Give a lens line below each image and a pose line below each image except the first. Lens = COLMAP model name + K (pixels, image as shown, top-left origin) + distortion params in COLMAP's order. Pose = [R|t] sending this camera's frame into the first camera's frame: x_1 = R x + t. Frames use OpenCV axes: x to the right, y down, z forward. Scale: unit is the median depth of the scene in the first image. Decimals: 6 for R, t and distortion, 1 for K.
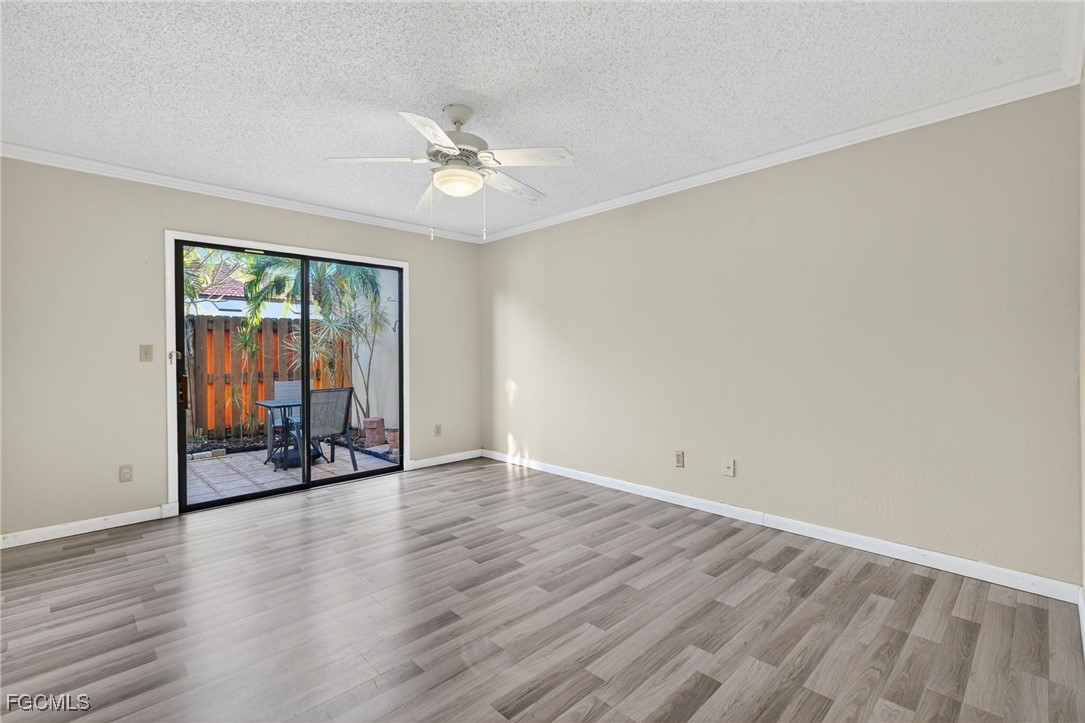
lens RADIAL K [[494.7, 0, 545.2], [0, 494.7, 344.2], [0, 0, 1]] dist [0.002101, 0.001806]
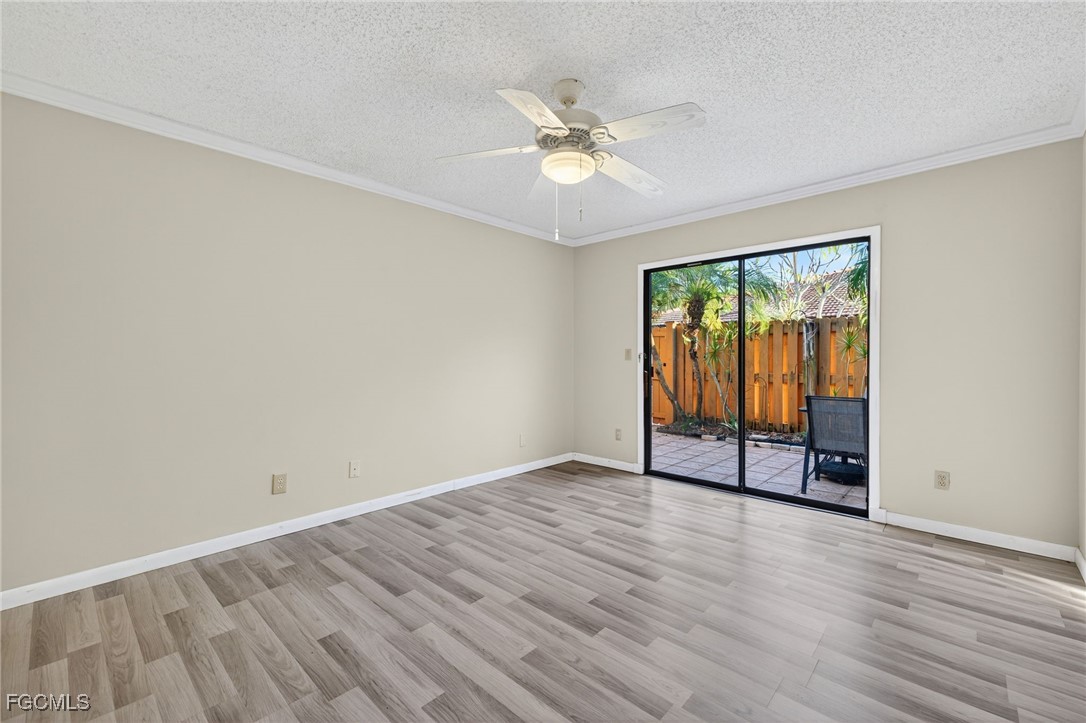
lens RADIAL K [[461.4, 0, 542.1], [0, 461.4, 358.8], [0, 0, 1]] dist [0.006559, -0.001056]
pose [[0.031359, 0.015488, -0.999388, 0.425936], [0.014731, 0.999764, 0.015956, 0.004493], [0.999400, -0.015222, 0.031124, 0.582634]]
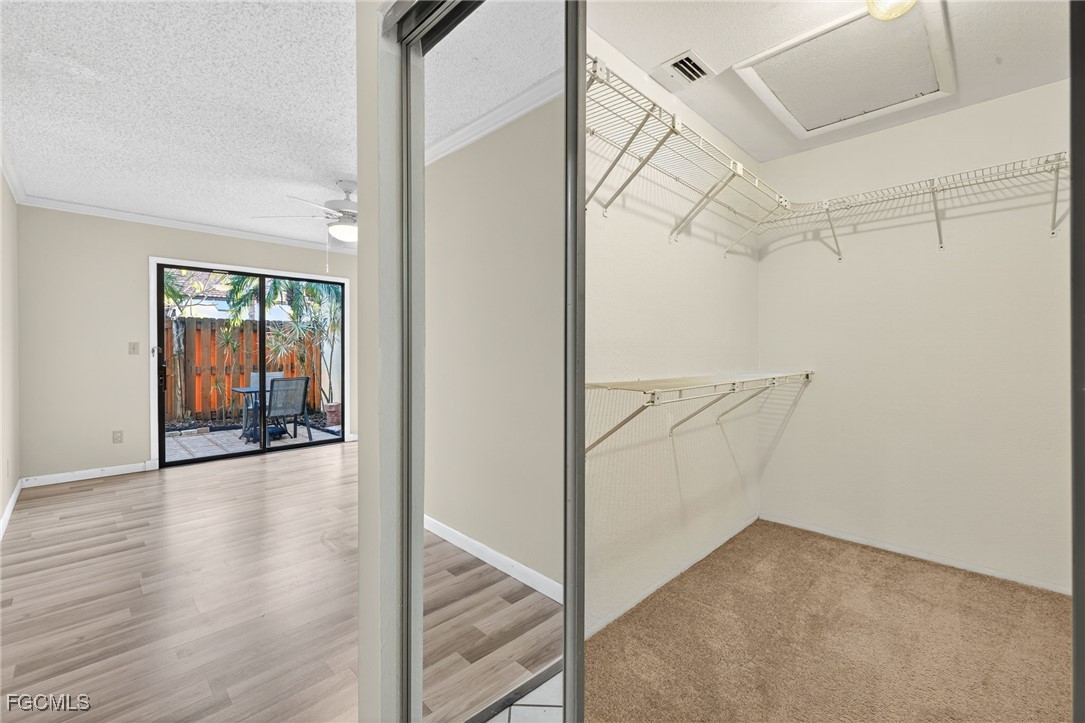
lens RADIAL K [[460.9, 0, 544.2], [0, 460.9, 345.2], [0, 0, 1]] dist [0.006559, -0.001056]
pose [[0.999819, 0.008022, 0.017259, 0.236220], [-0.008088, 0.999960, 0.003765, -0.003391], [-0.017228, -0.003904, 0.999844, -0.227601]]
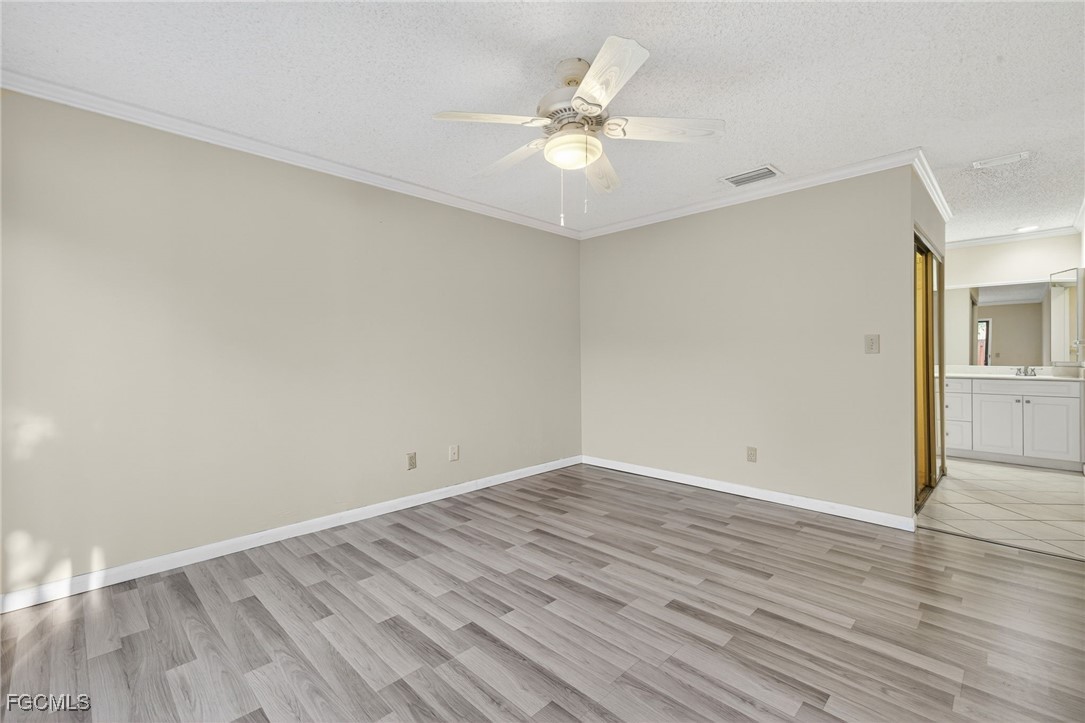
lens RADIAL K [[460.9, 0, 540.4], [0, 460.9, 355.0], [0, 0, 1]] dist [0.006559, -0.001056]
pose [[0.003454, 0.001542, 0.999993, -0.604227], [-0.007701, 0.999969, -0.001516, 0.012835], [-0.999964, -0.007696, 0.003466, 0.664358]]
